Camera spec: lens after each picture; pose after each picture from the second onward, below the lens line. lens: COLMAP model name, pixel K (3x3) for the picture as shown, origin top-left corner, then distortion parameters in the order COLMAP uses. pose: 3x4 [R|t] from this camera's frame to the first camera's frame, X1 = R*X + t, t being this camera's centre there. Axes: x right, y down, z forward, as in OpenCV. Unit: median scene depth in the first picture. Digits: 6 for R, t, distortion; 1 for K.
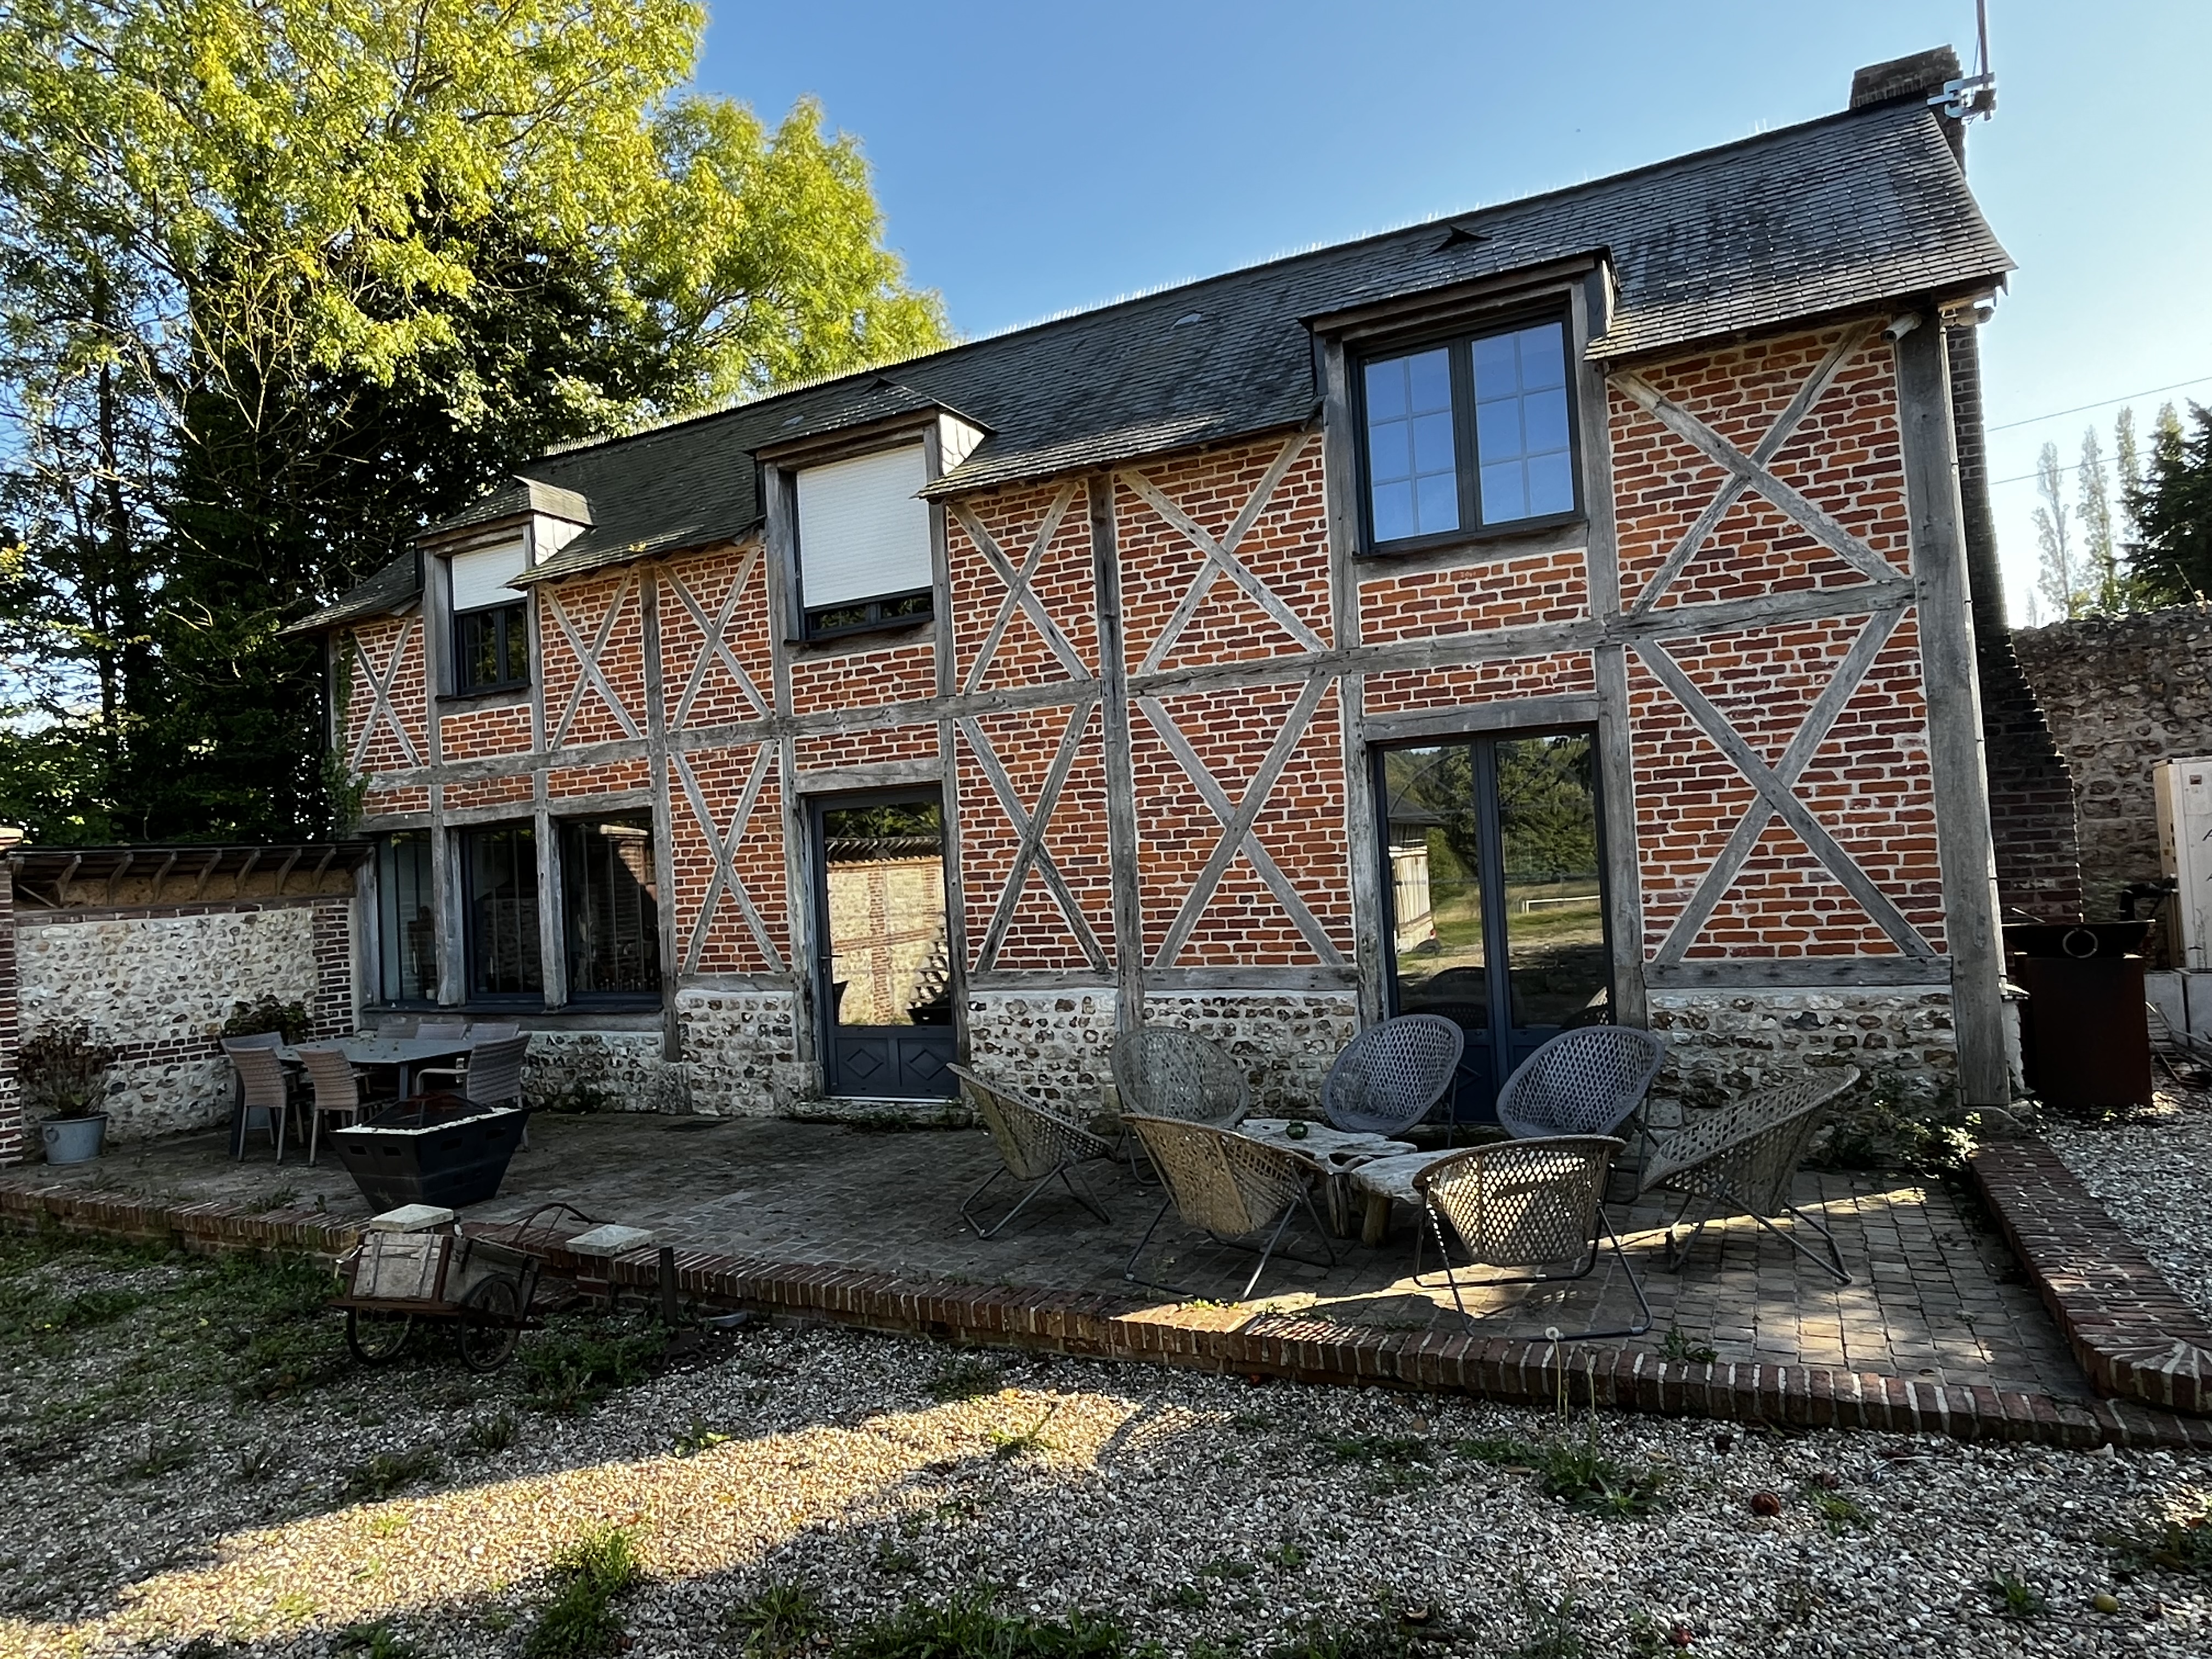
lens RADIAL K [[1346.6, 0, 1105.2], [0, 1346.6, 835.5], [0, 0, 1]] dist [-0.014818, 0.001778]
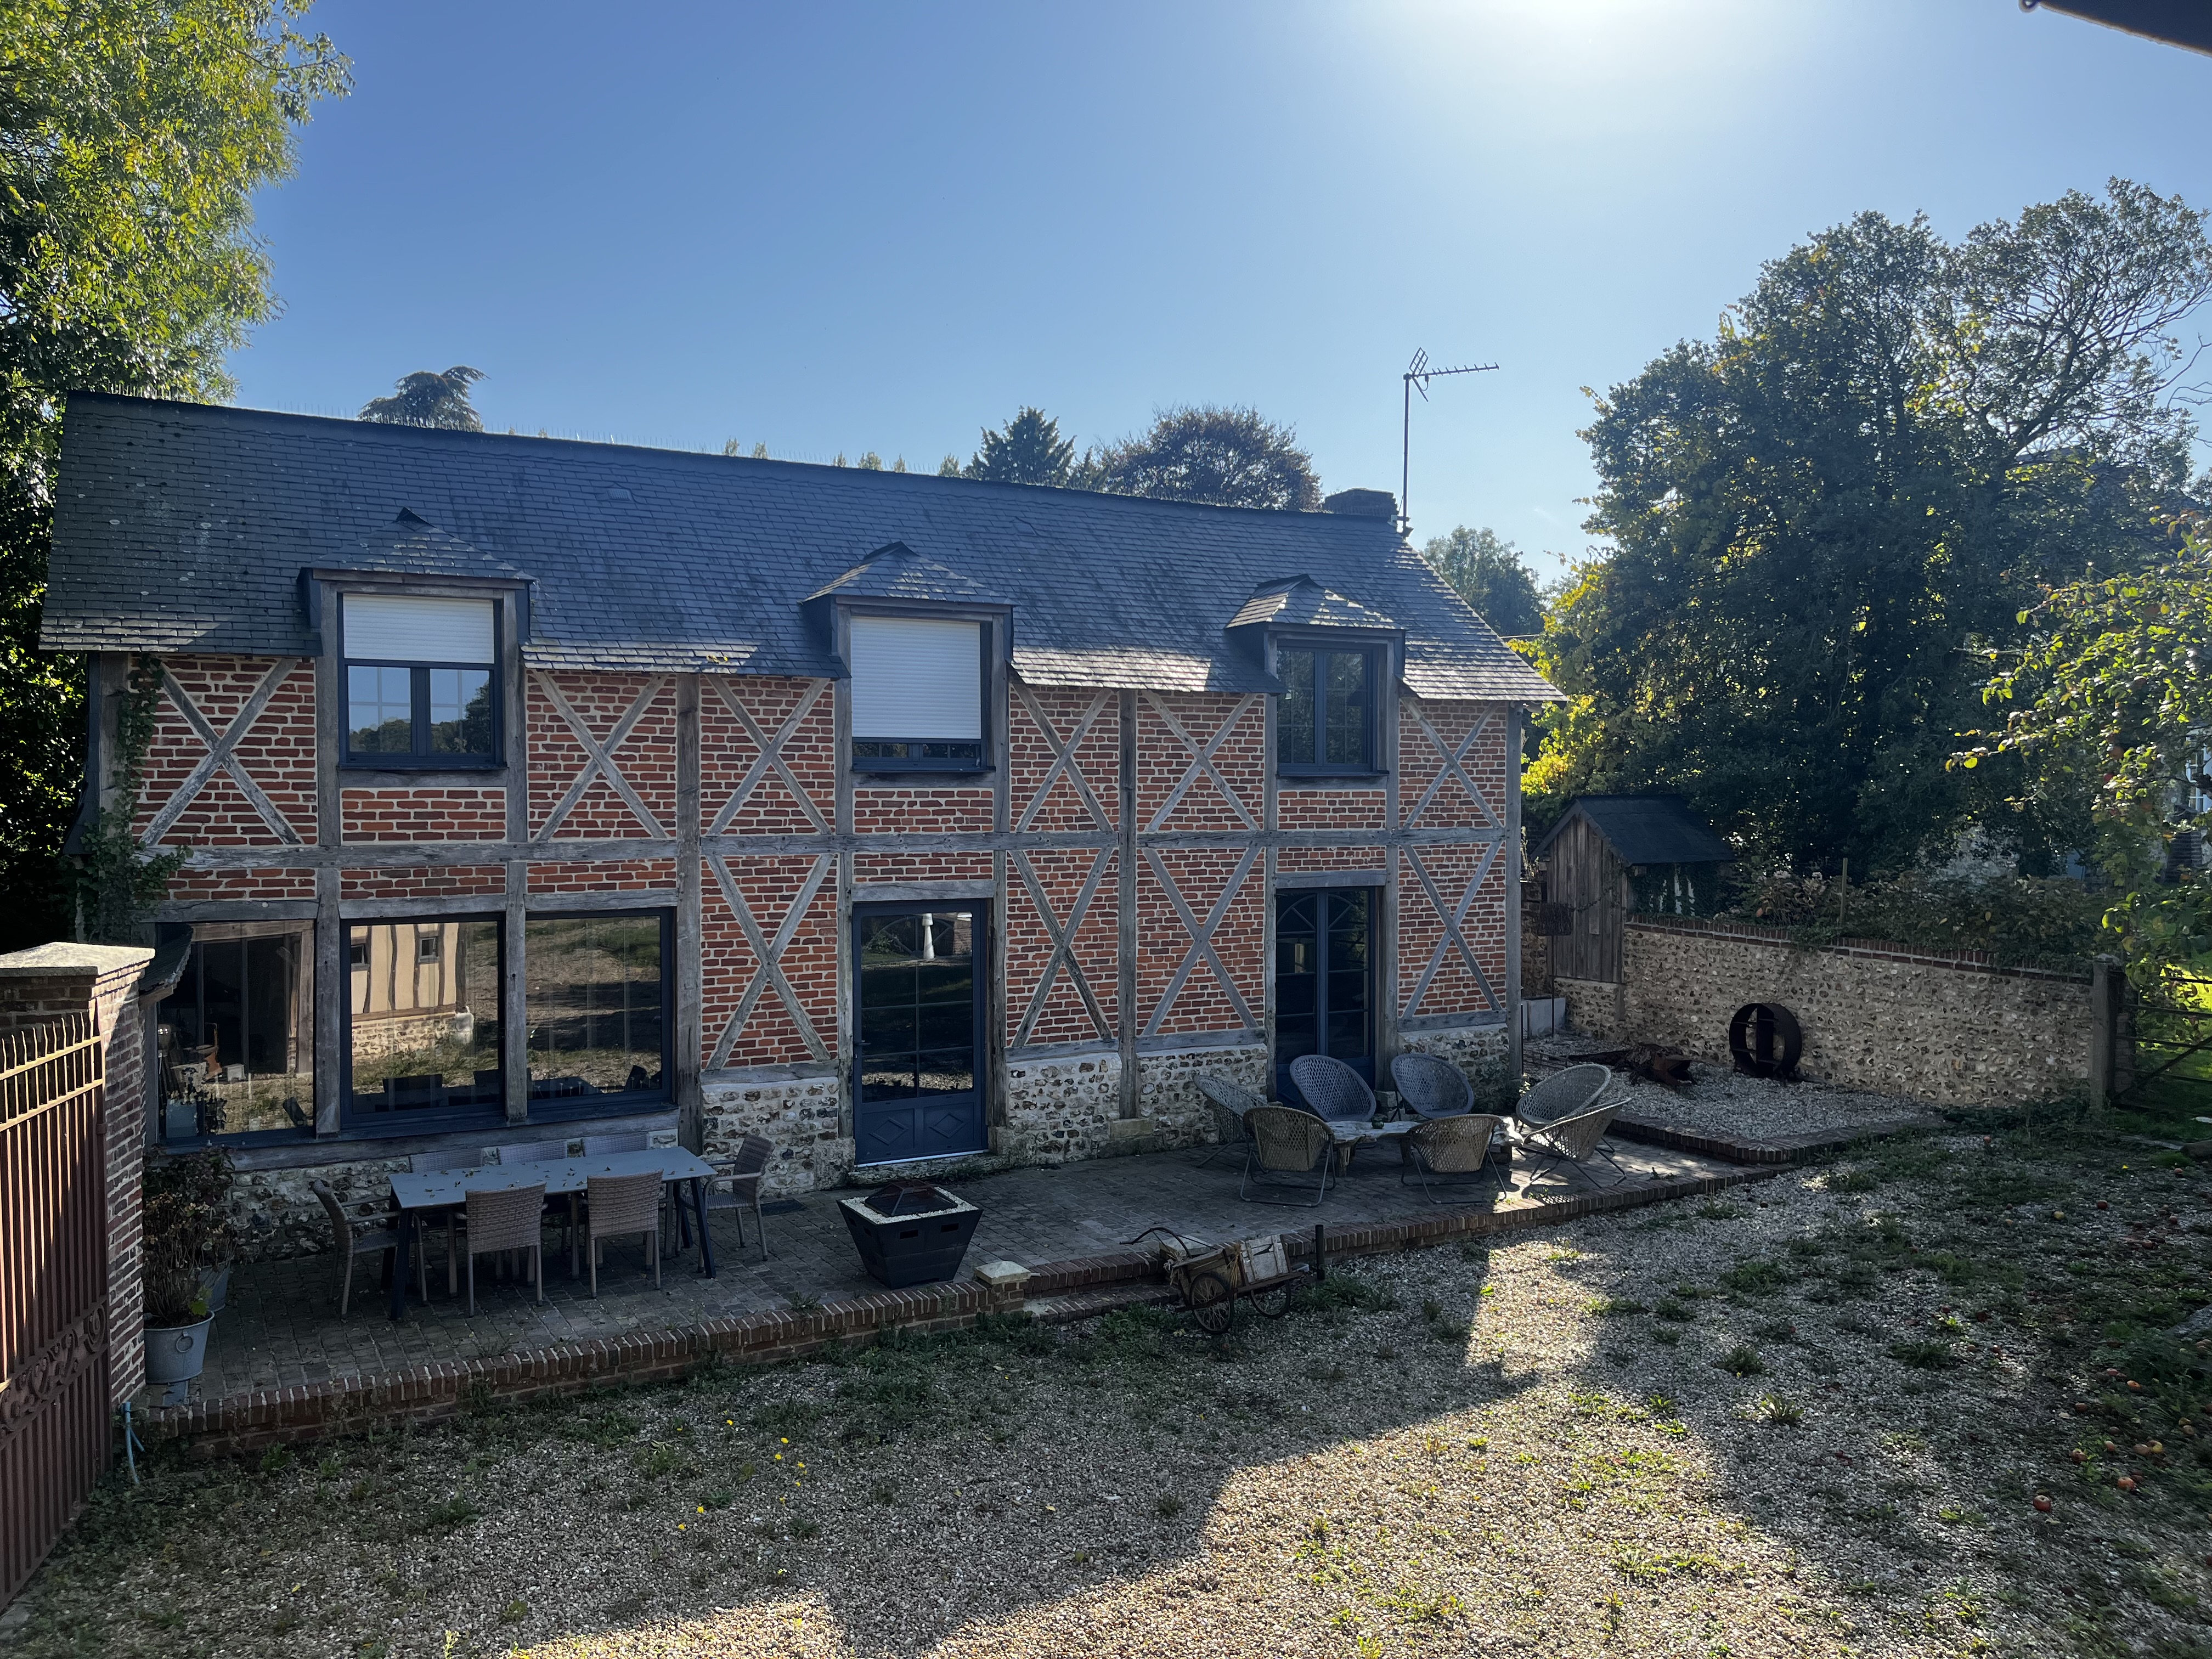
lens RADIAL K [[1666.9, 0, 1106.3], [0, 1666.9, 829.3], [0, 0, 1]] dist [0.060835, -0.007384]
pose [[0.571541, 0.038543, 0.819668, -1.390687], [-0.049266, 0.998706, -0.012609, -0.093657], [-0.819093, -0.033175, 0.572701, 0.017076]]
